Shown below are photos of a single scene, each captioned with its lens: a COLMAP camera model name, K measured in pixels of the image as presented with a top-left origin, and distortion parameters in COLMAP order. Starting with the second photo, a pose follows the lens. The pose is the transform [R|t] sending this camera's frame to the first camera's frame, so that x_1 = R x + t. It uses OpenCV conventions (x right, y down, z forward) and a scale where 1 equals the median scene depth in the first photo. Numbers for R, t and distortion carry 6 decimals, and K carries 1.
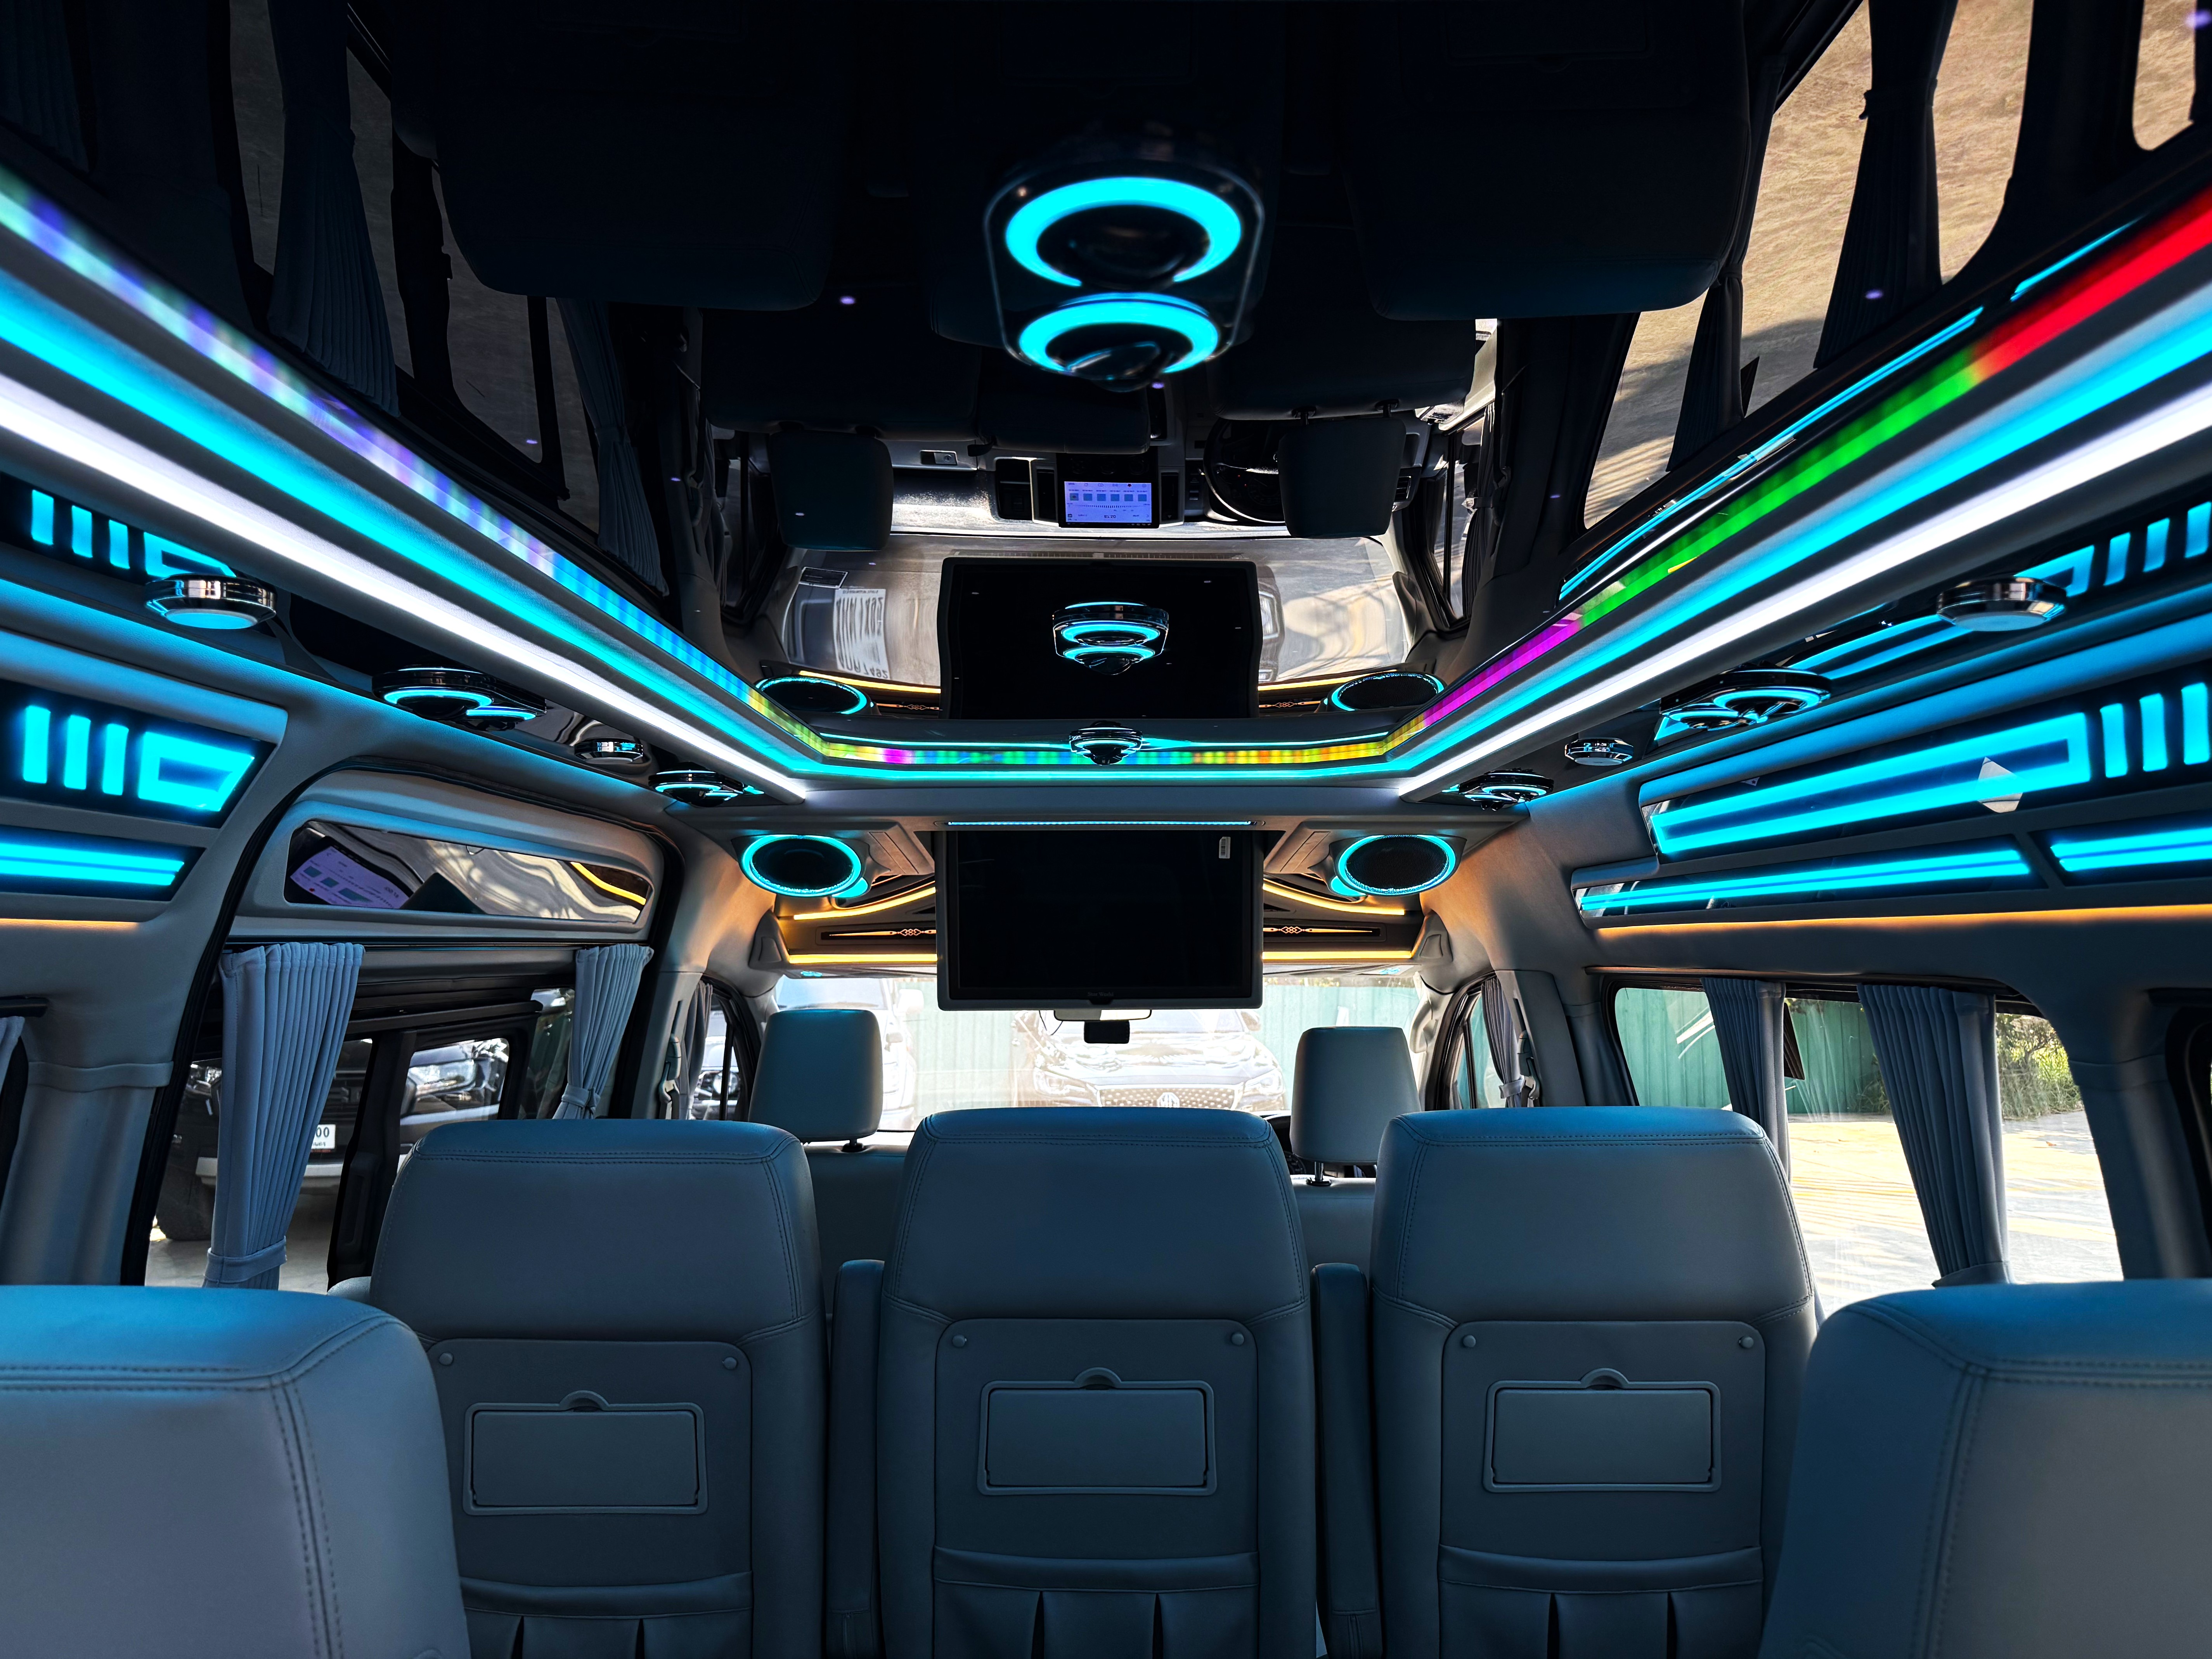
lens RADIAL K [[1591.1, 0, 1113.7], [0, 1591.1, 909.1], [0, 0, 1]] dist [0.292324, -0.425795]
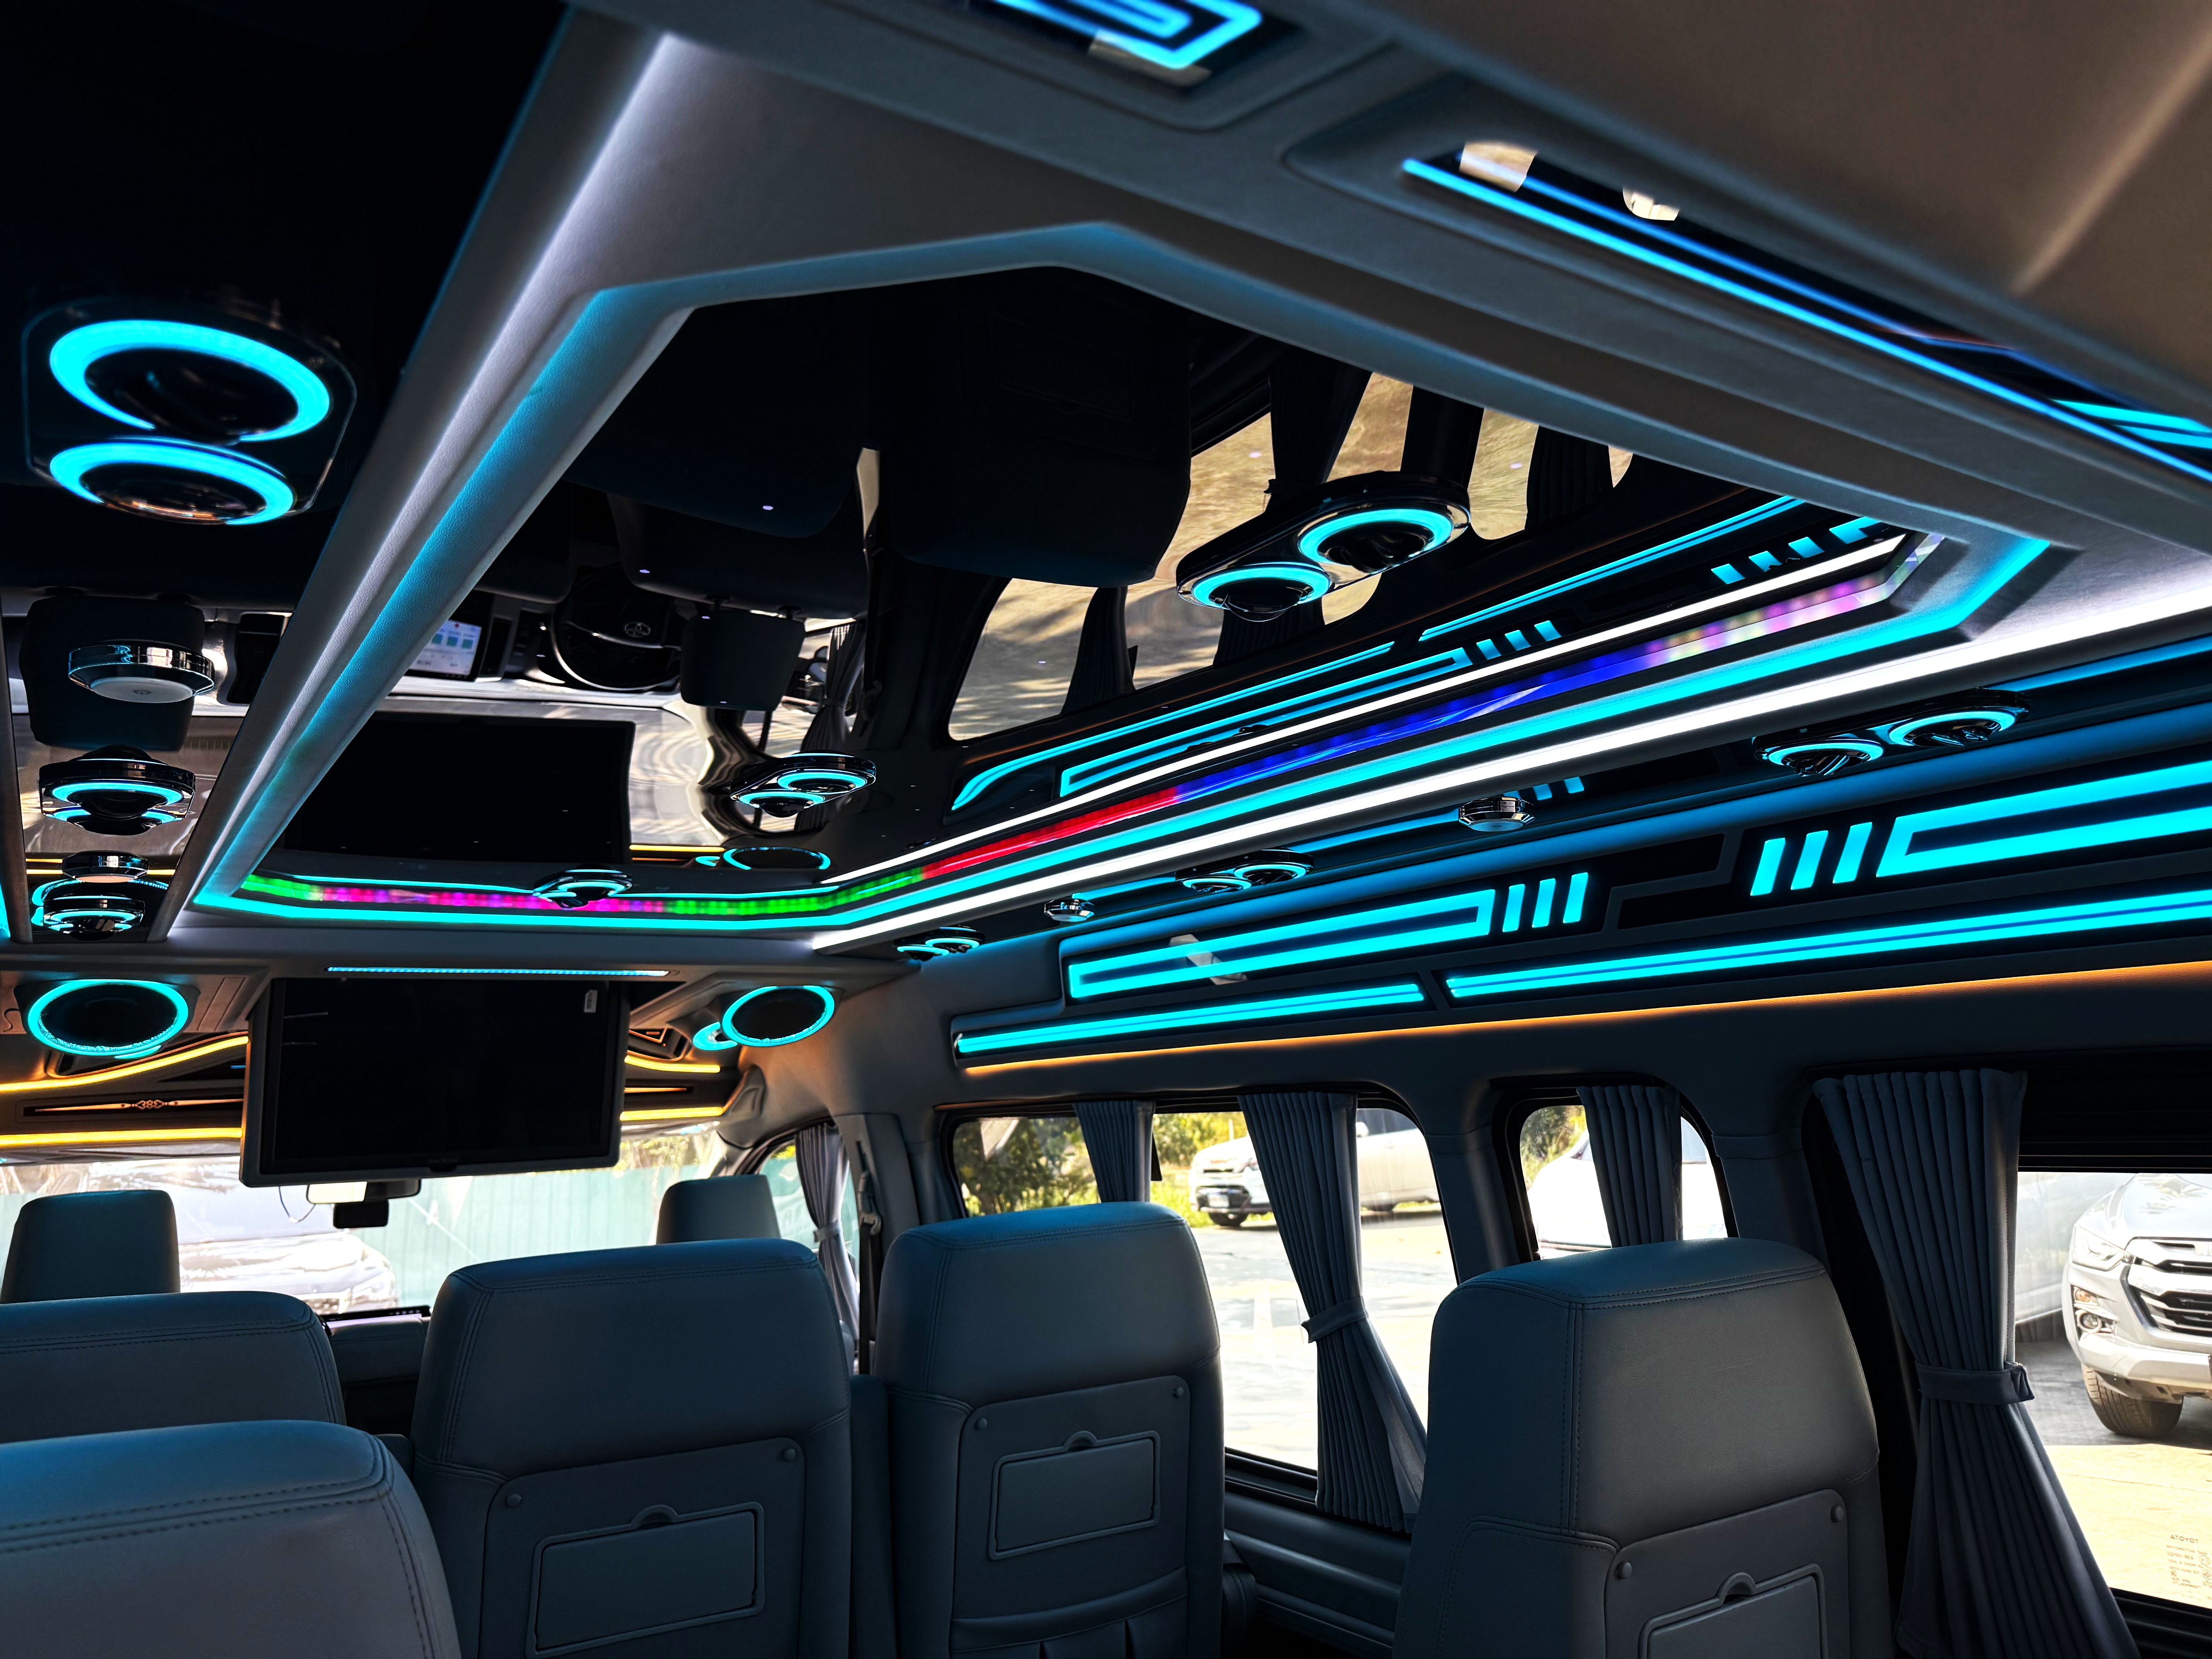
lens RADIAL K [[1546.9, 0, 1115.1], [0, 1546.9, 844.1], [0, 0, 1]] dist [0.091979, -0.114355]
pose [[0.849867, 0.063215, 0.523192, -0.258239], [0.019560, 0.988312, -0.151187, 0.028201], [-0.526634, 0.138722, 0.838697, -0.011284]]
